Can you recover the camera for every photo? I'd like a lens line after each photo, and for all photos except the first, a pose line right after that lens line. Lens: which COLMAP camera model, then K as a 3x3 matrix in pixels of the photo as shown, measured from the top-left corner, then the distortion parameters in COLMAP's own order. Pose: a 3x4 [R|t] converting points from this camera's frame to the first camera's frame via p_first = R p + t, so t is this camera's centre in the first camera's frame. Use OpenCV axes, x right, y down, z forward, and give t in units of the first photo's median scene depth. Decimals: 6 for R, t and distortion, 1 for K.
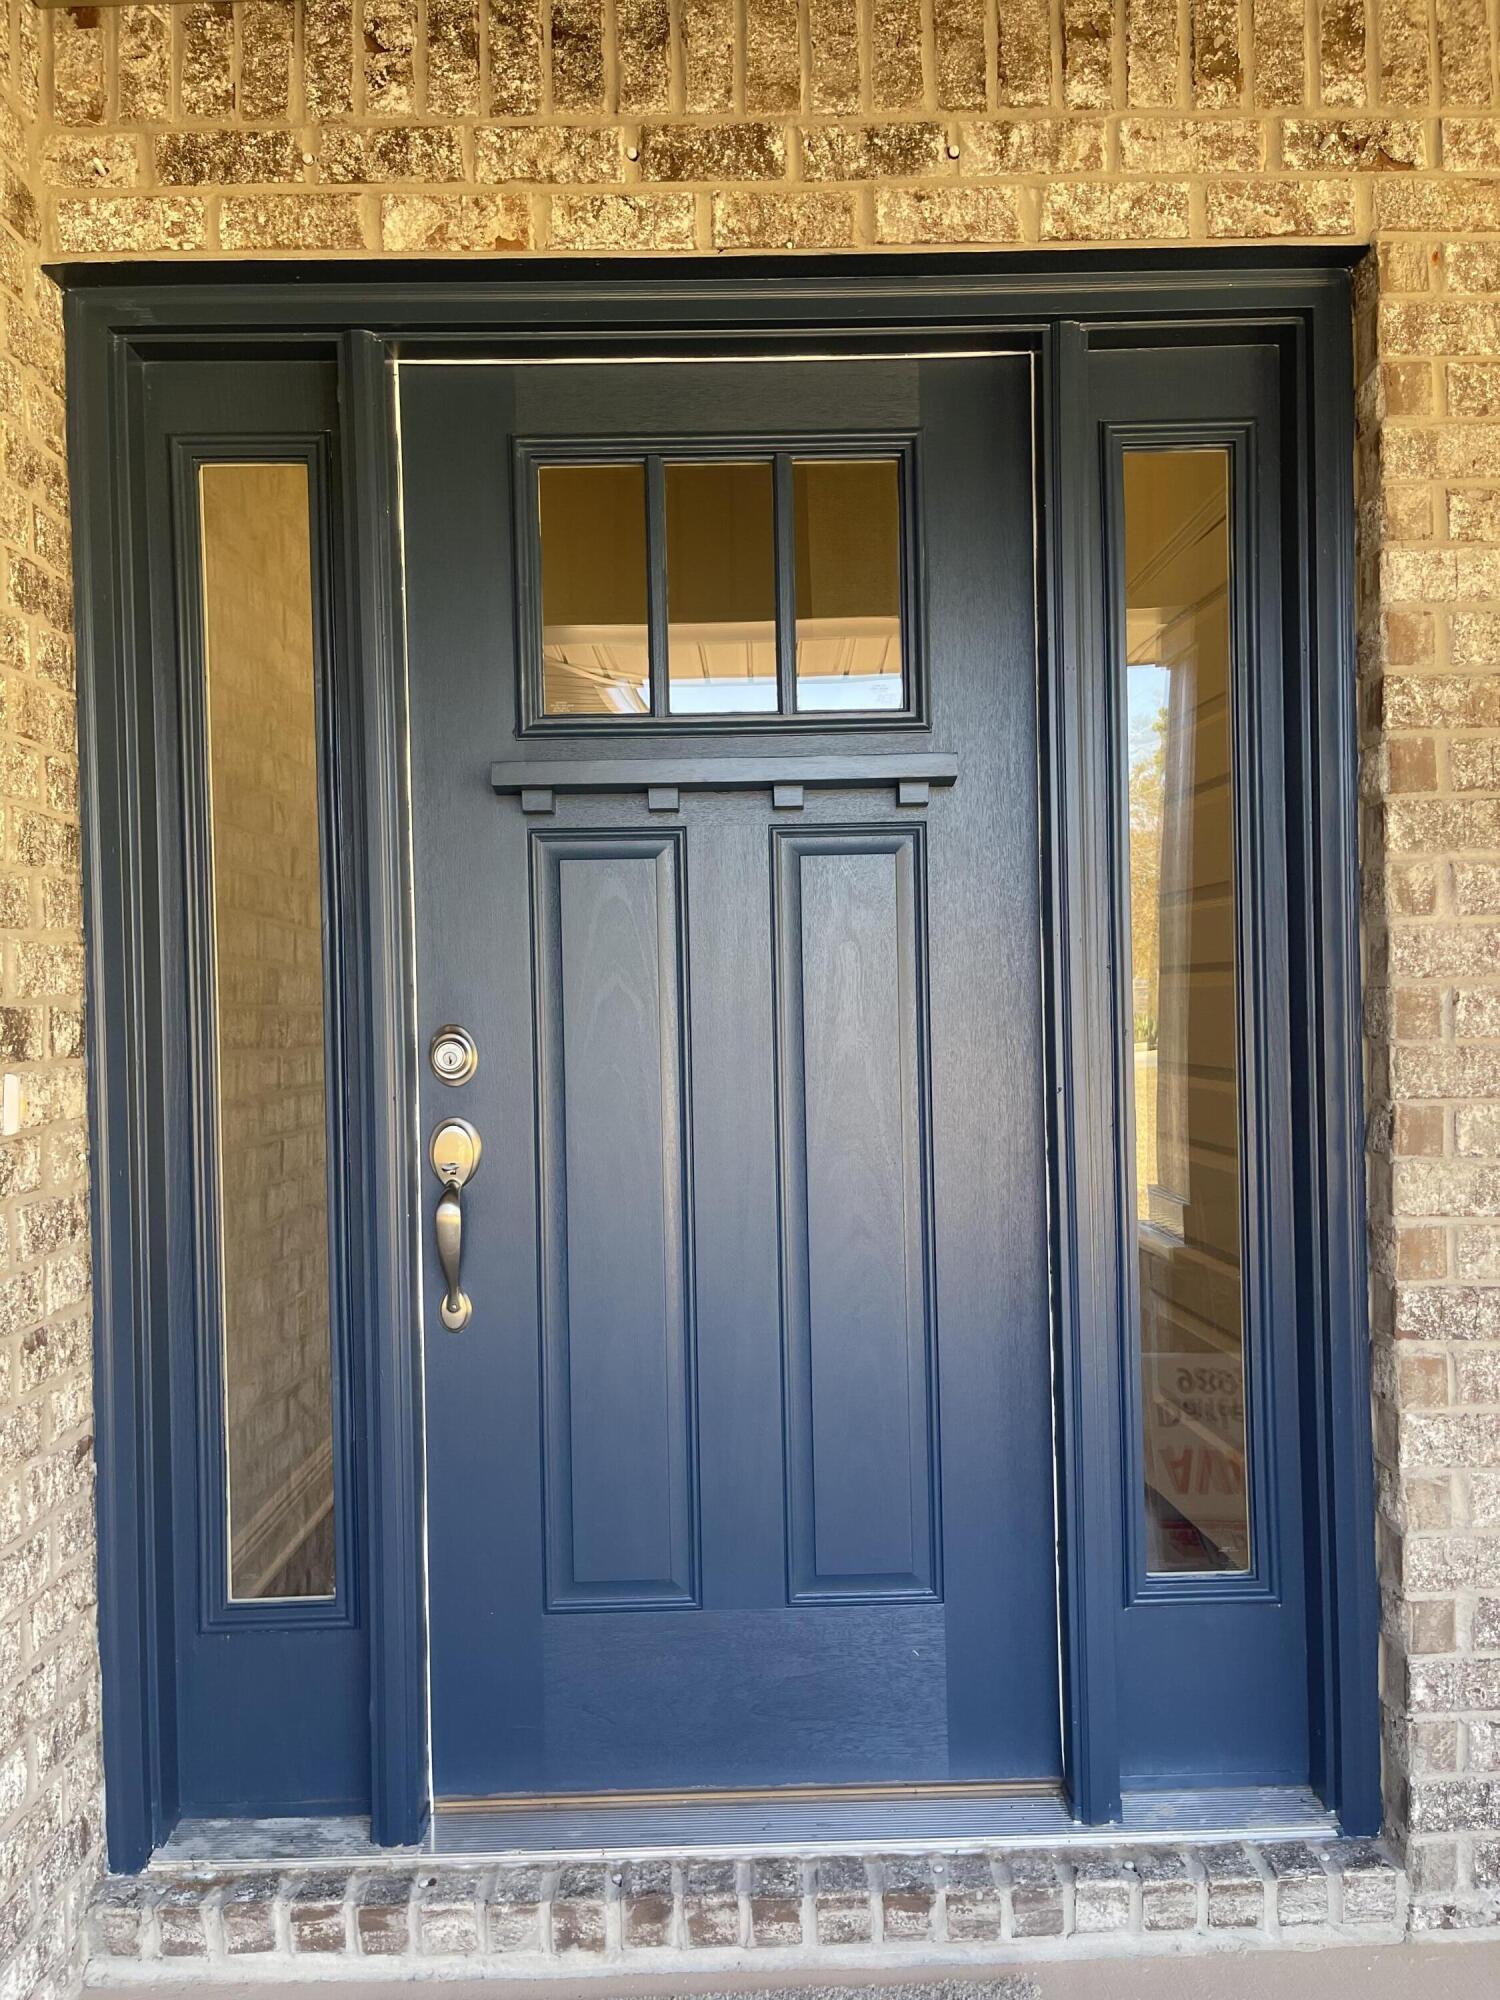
lens RADIAL K [[1511.0, 0, 743.1], [0, 1511.0, 1007.4], [0, 0, 1]] dist [0.062845, -0.063222]
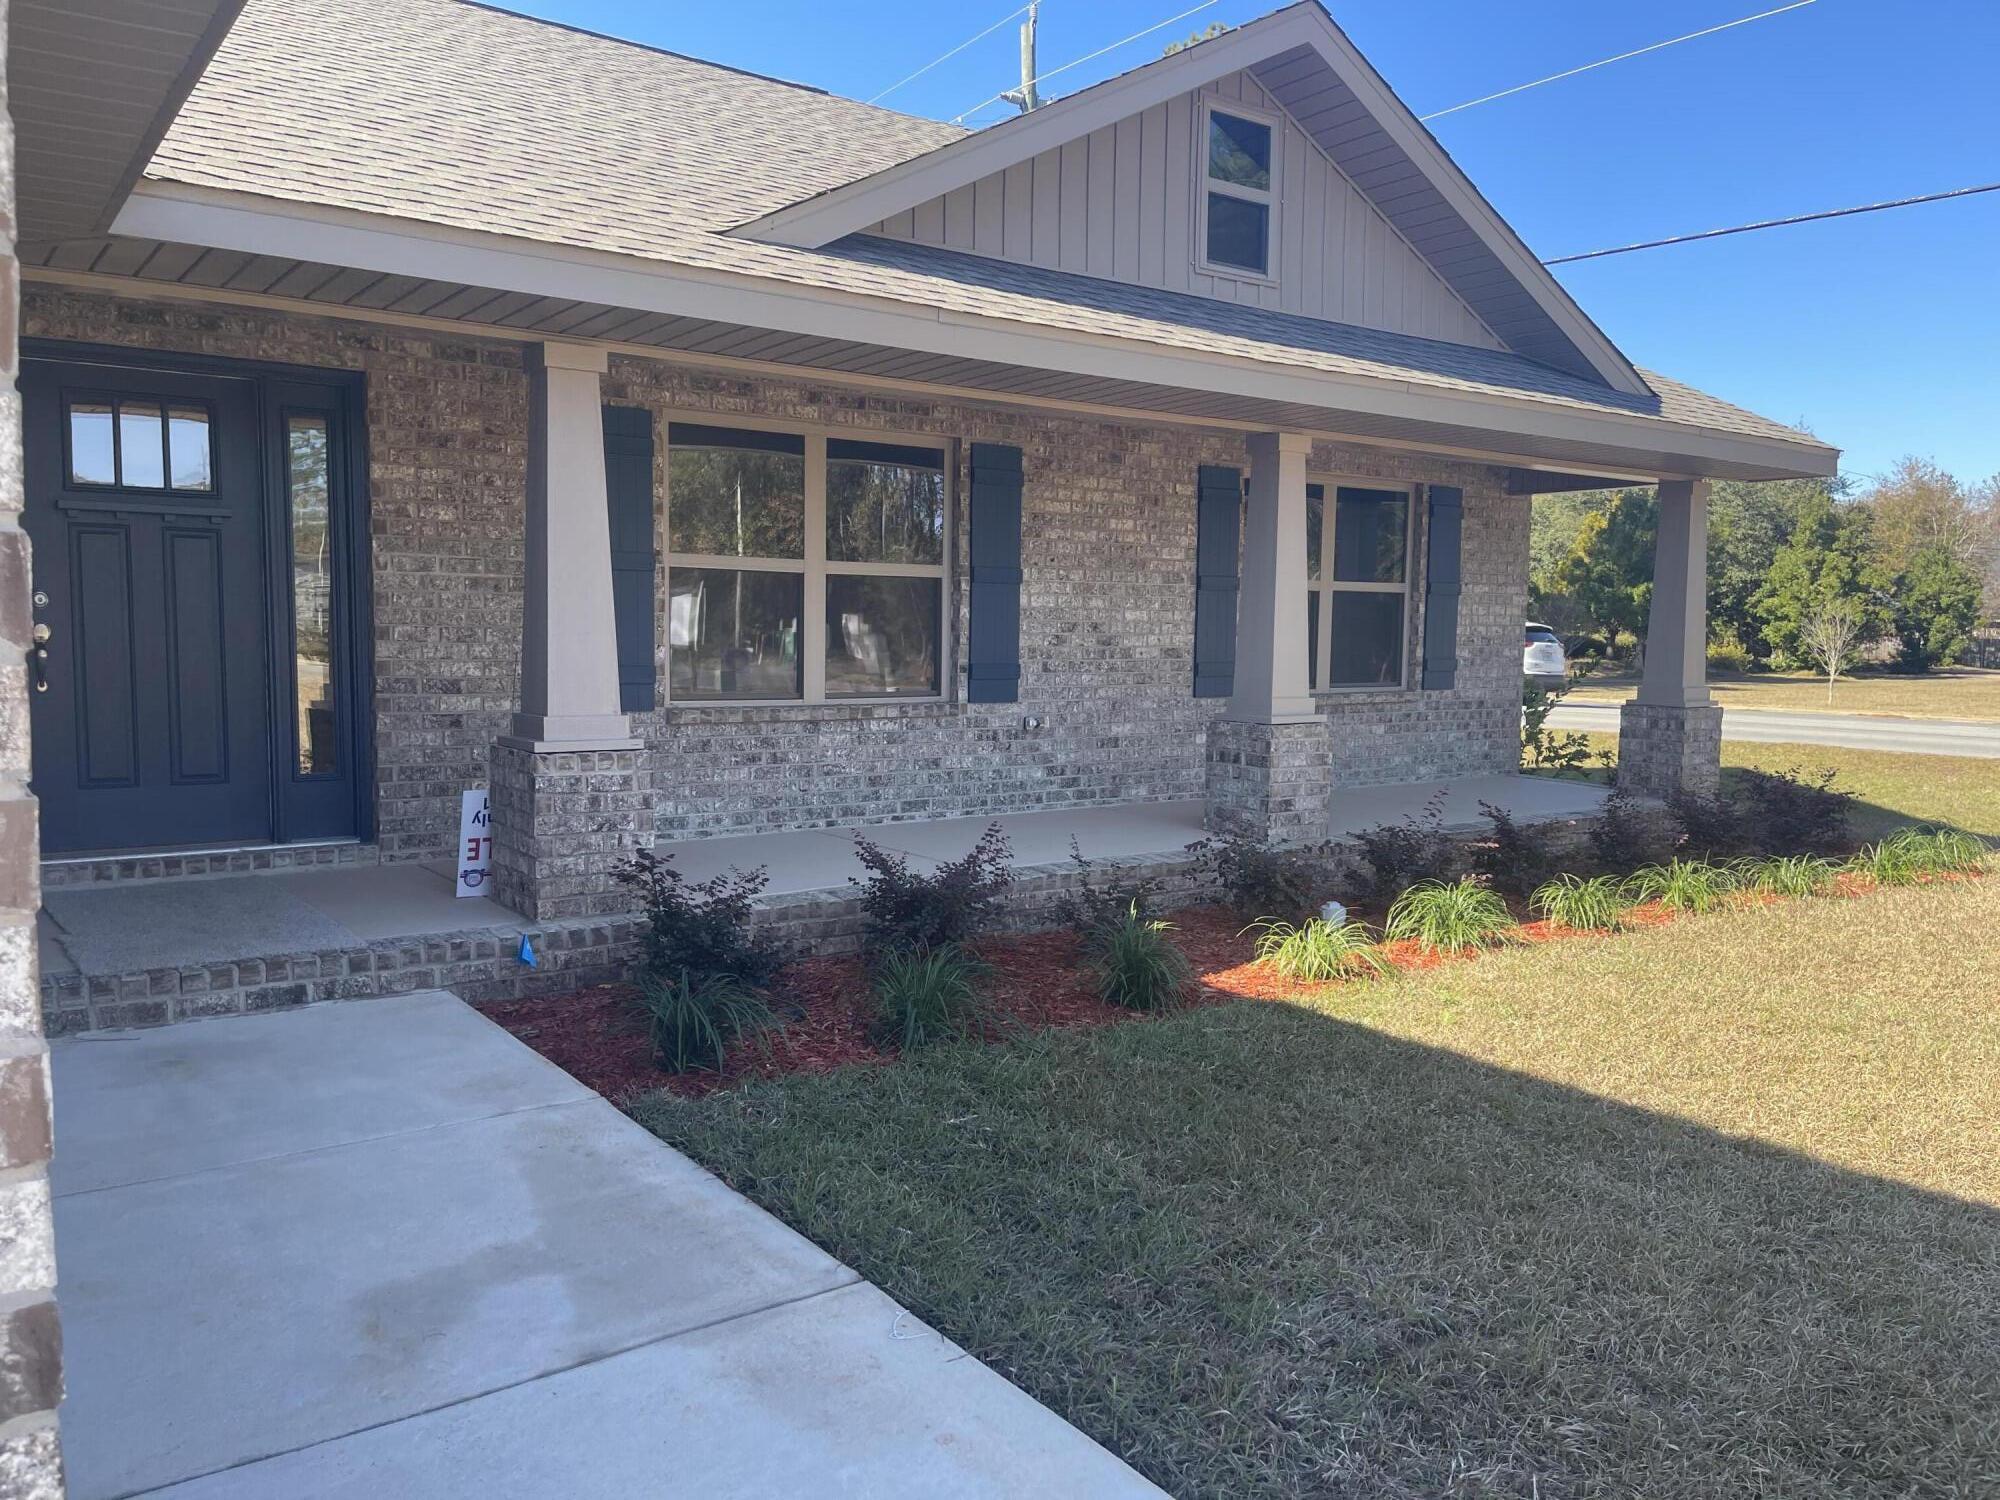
lens RADIAL K [[1511.0, 0, 998.0], [0, 1511.0, 771.4], [0, 0, 1]] dist [0.062845, -0.063222]
pose [[0.808035, -0.017594, 0.588872, -0.473229], [-0.021946, 0.997961, 0.059930, 0.156187], [-0.588726, -0.061349, 0.806001, -2.637104]]
